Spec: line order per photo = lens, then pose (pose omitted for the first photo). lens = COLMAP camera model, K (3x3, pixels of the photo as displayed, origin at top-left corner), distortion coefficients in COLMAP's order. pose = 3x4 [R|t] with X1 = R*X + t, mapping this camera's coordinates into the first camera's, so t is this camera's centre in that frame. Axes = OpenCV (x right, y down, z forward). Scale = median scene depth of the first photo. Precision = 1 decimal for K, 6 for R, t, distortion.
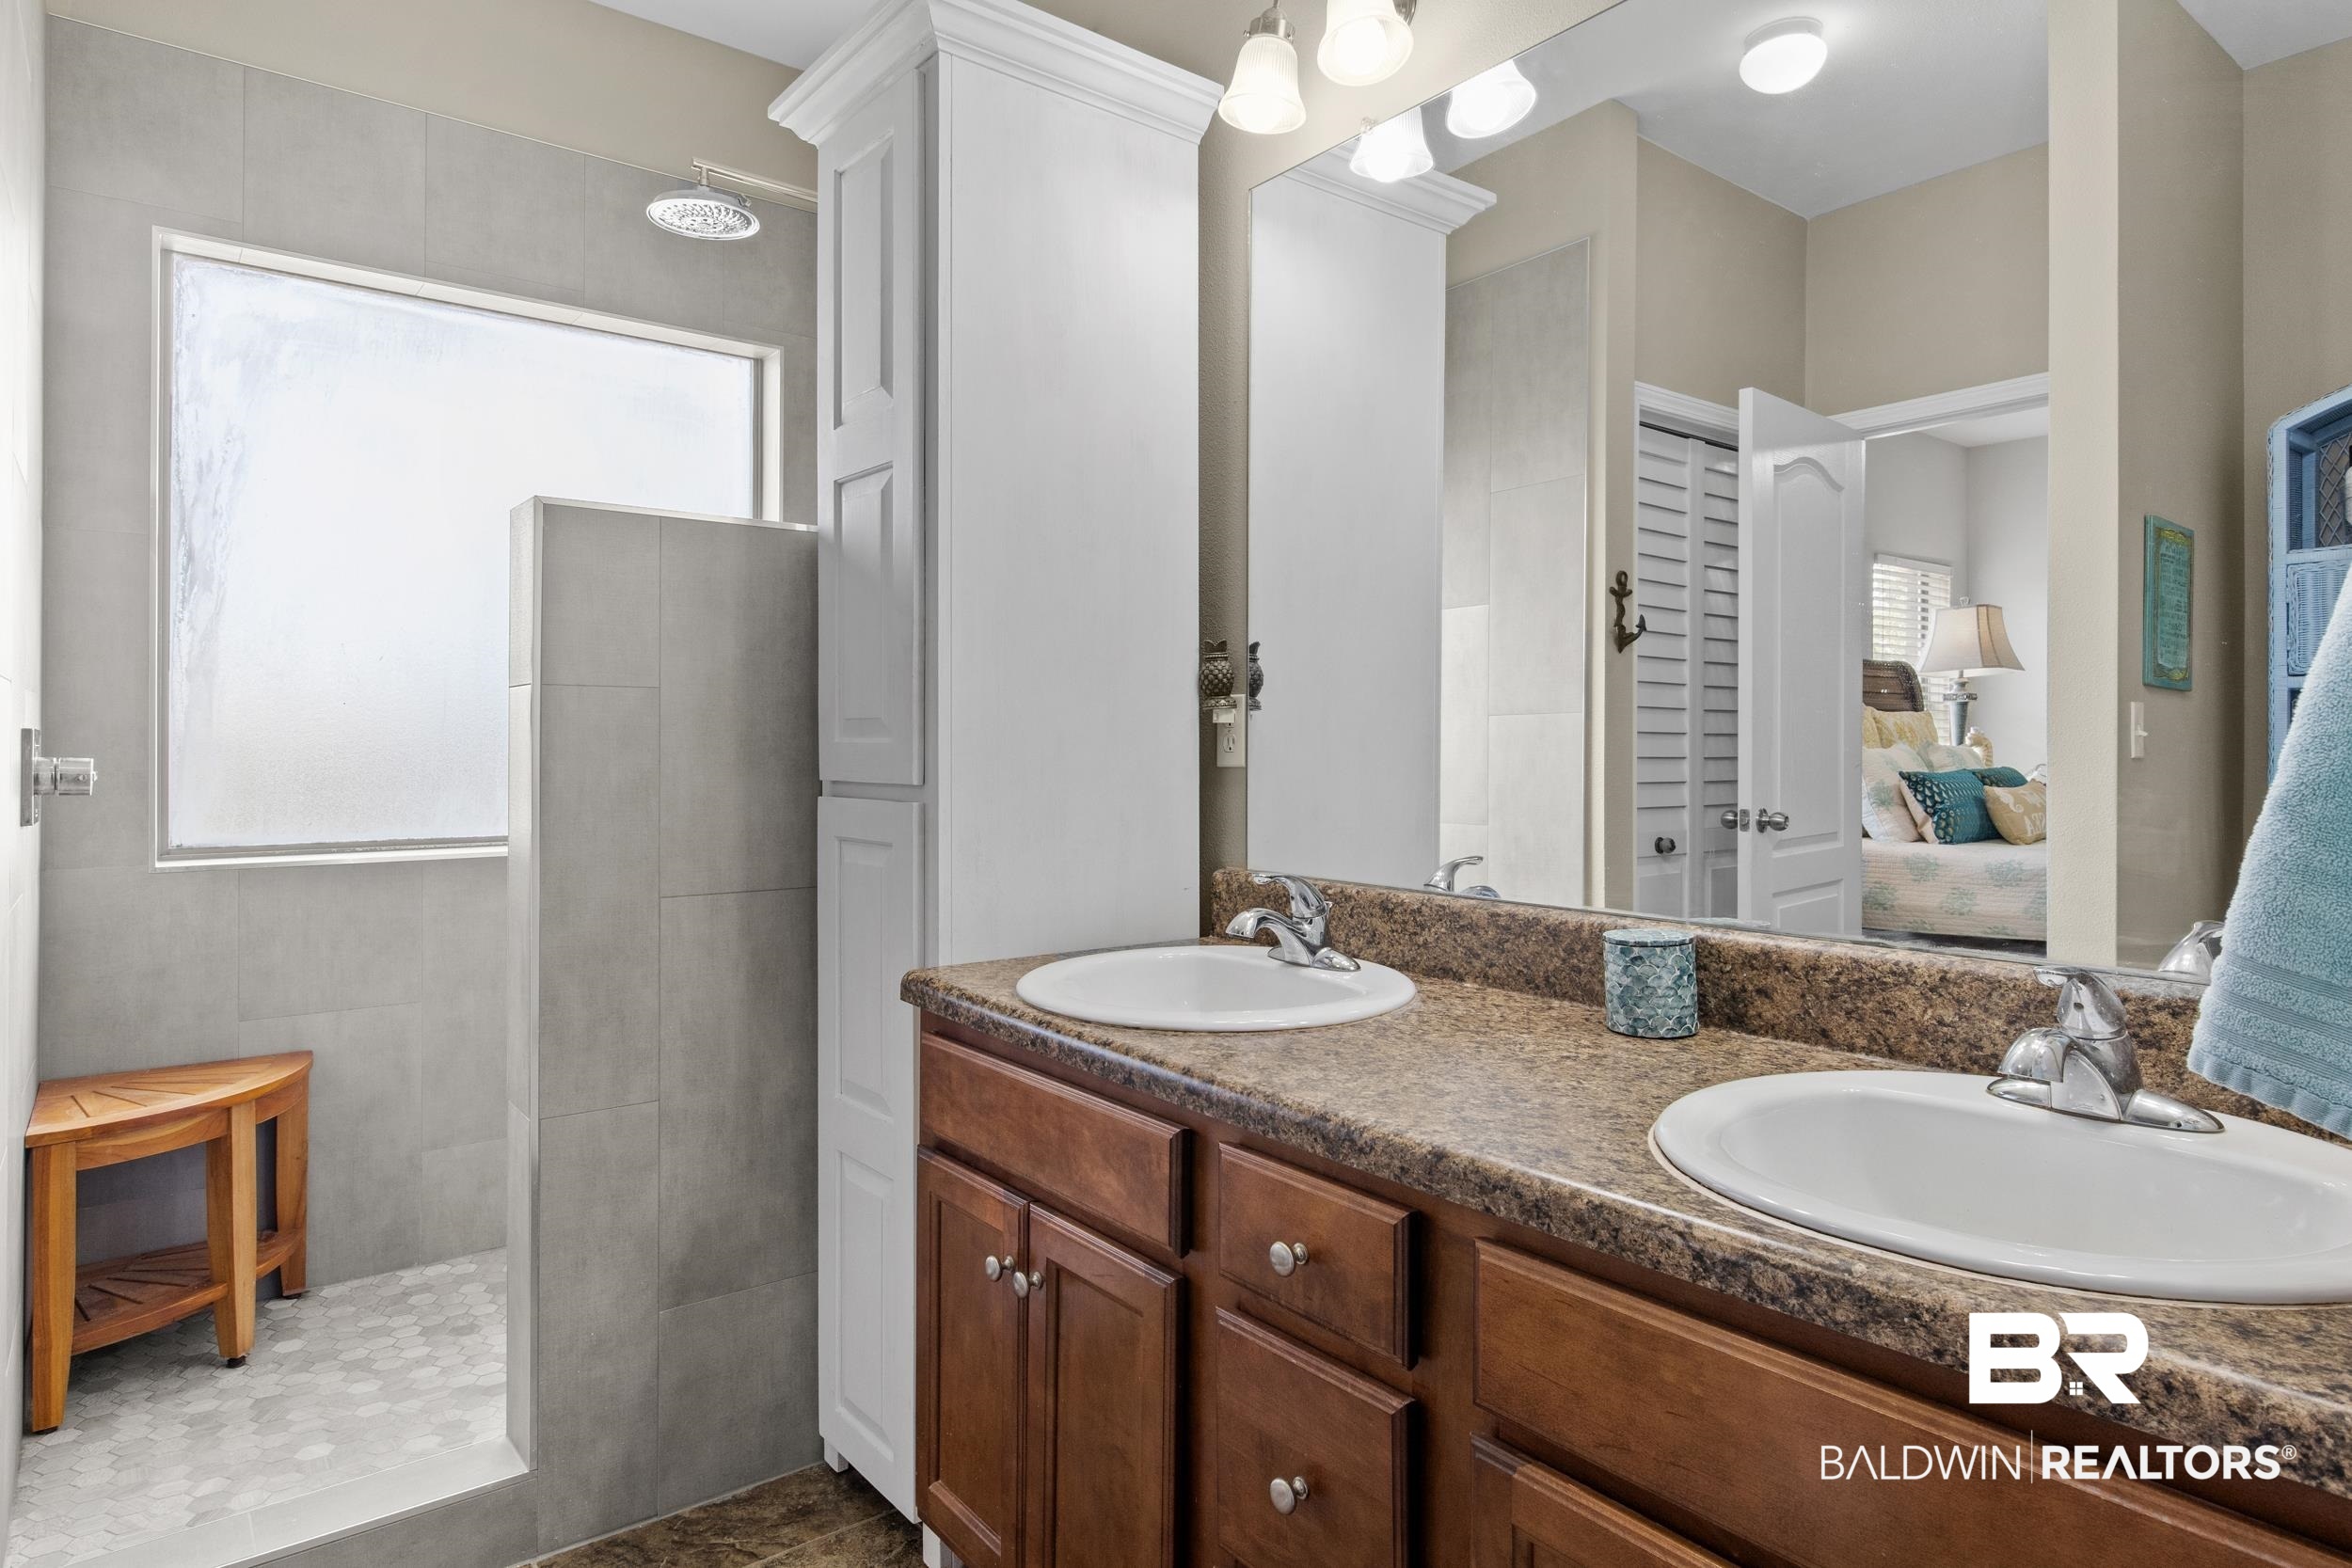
lens RADIAL K [[1327.1, 0, 1189.0], [0, 1327.1, 734.1], [0, 0, 1]] dist [-0.004357, 0.000636]
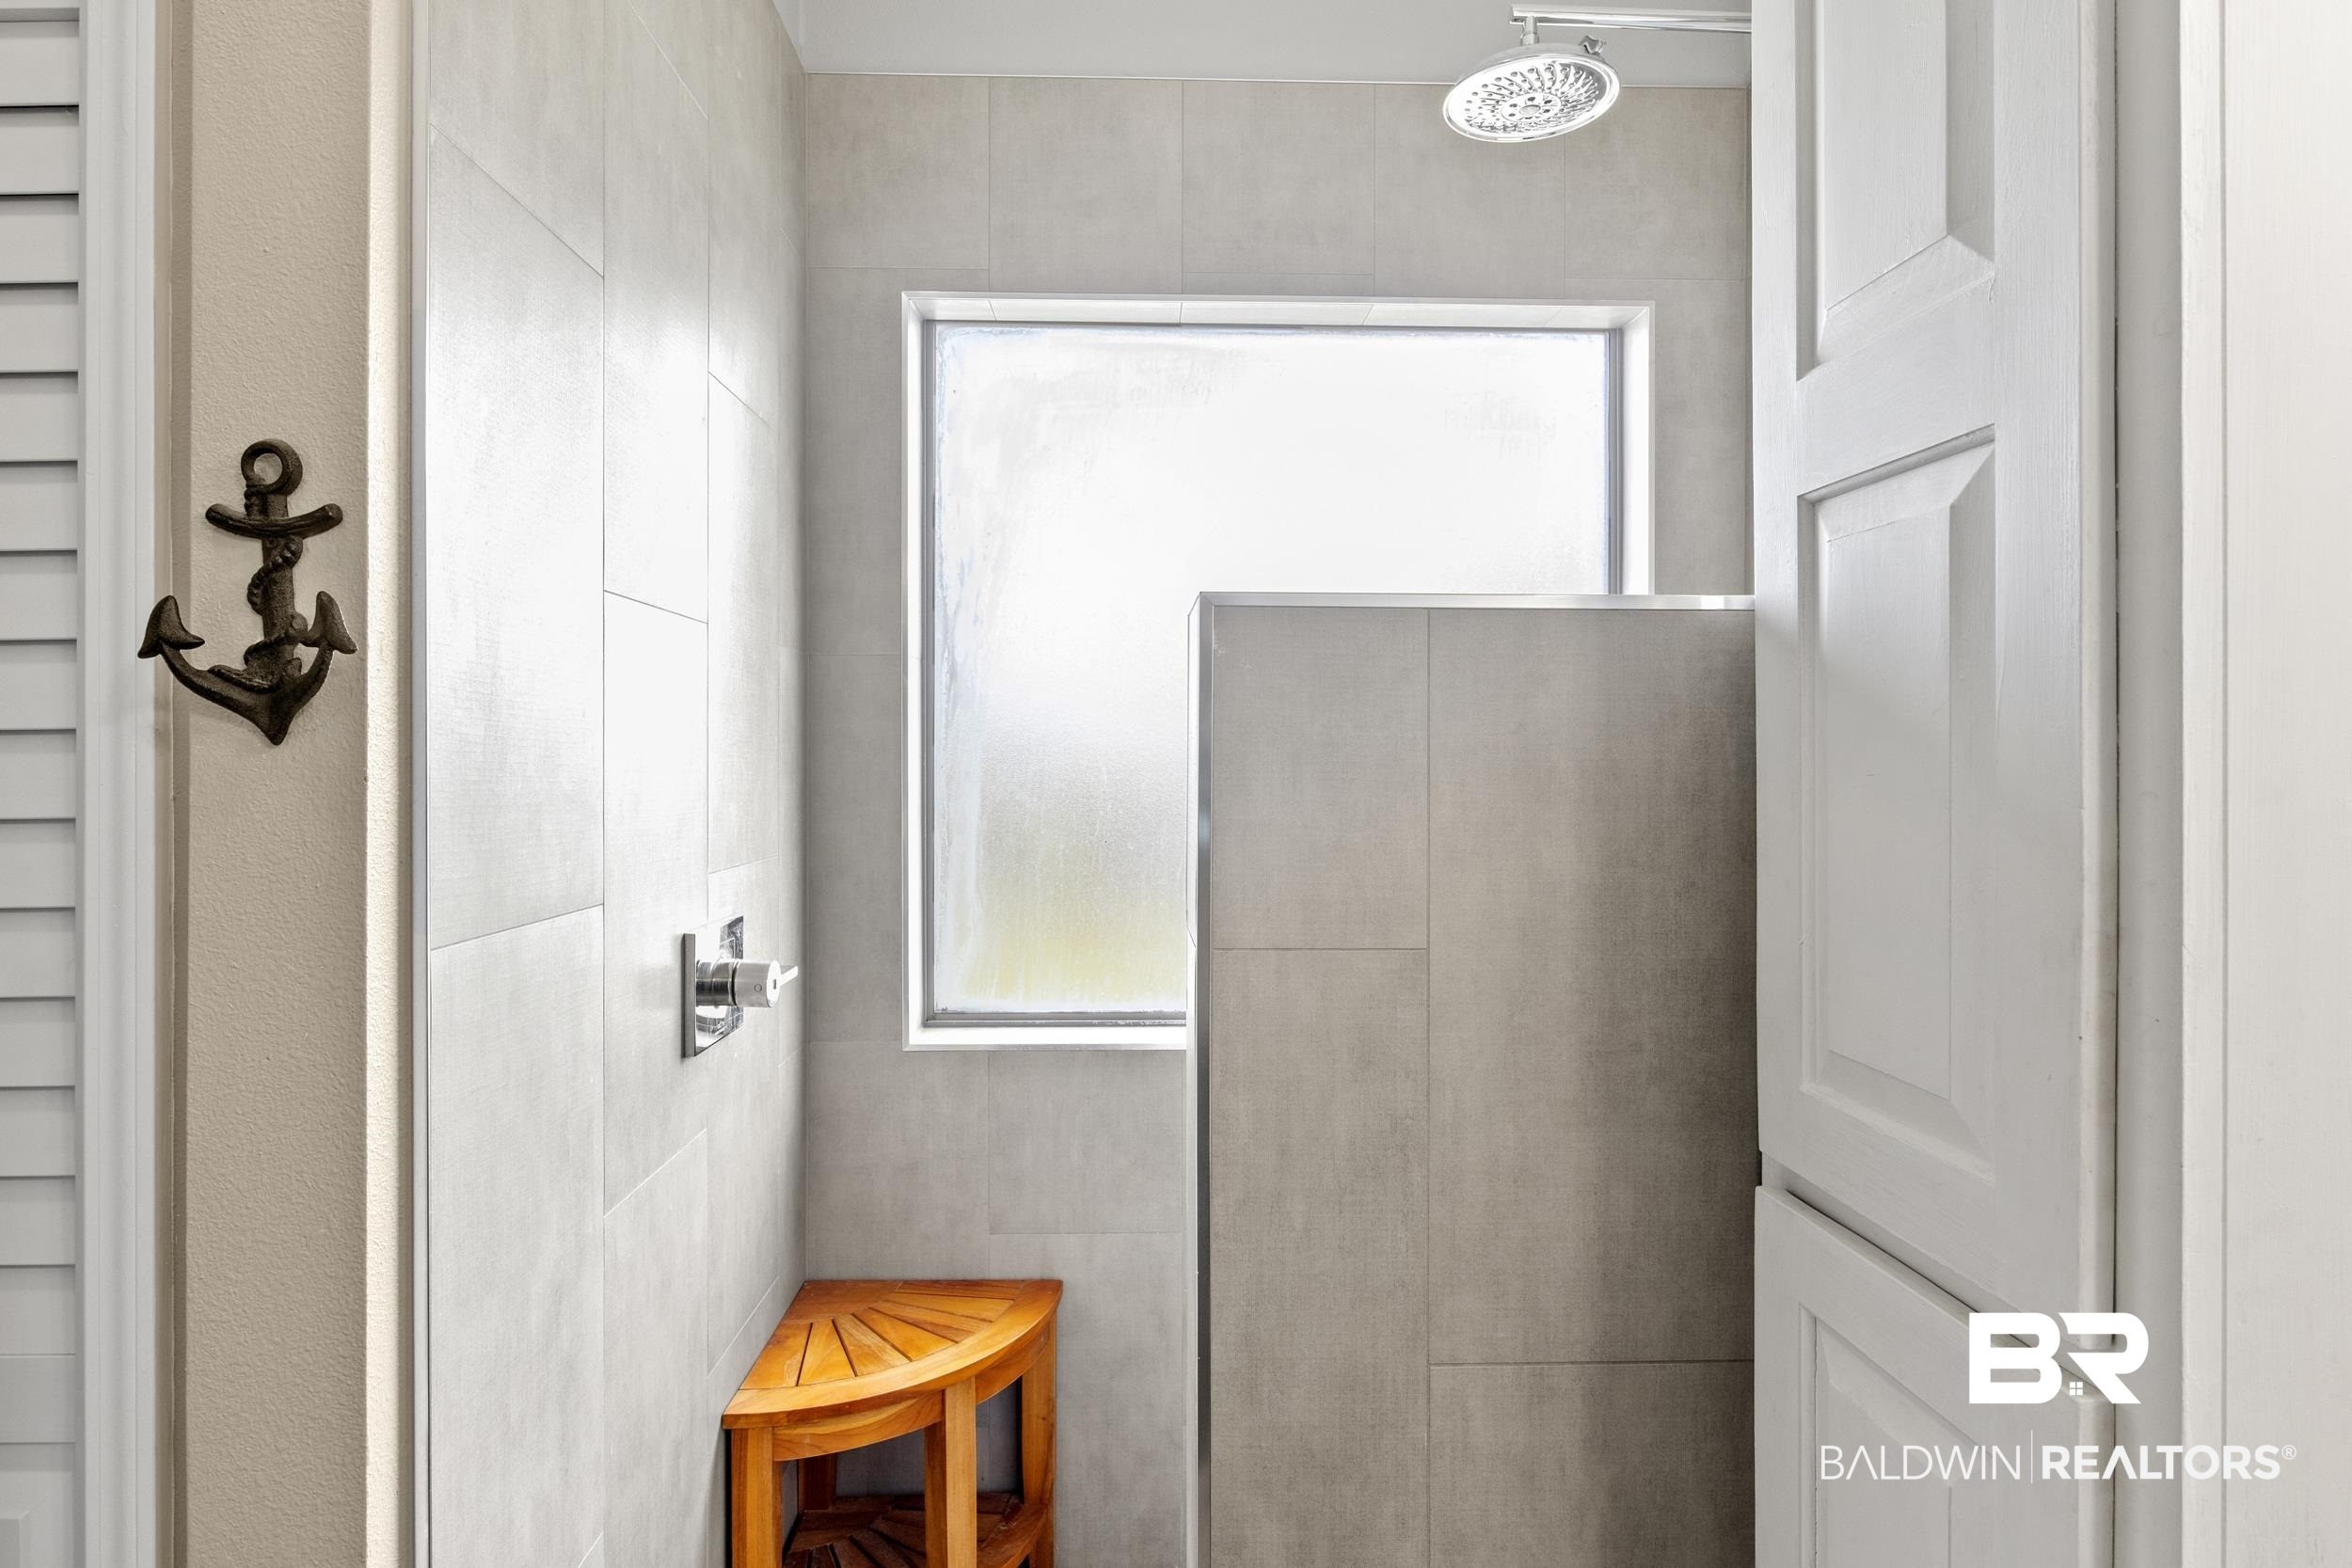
lens RADIAL K [[1327.1, 0, 1175.0], [0, 1327.1, 767.7], [0, 0, 1]] dist [-0.004357, 0.000636]
pose [[0.807405, 0.000687, -0.589997, -0.165106], [0.003920, 0.999971, 0.006529, -0.098560], [0.589985, -0.007585, 0.807379, 0.493378]]
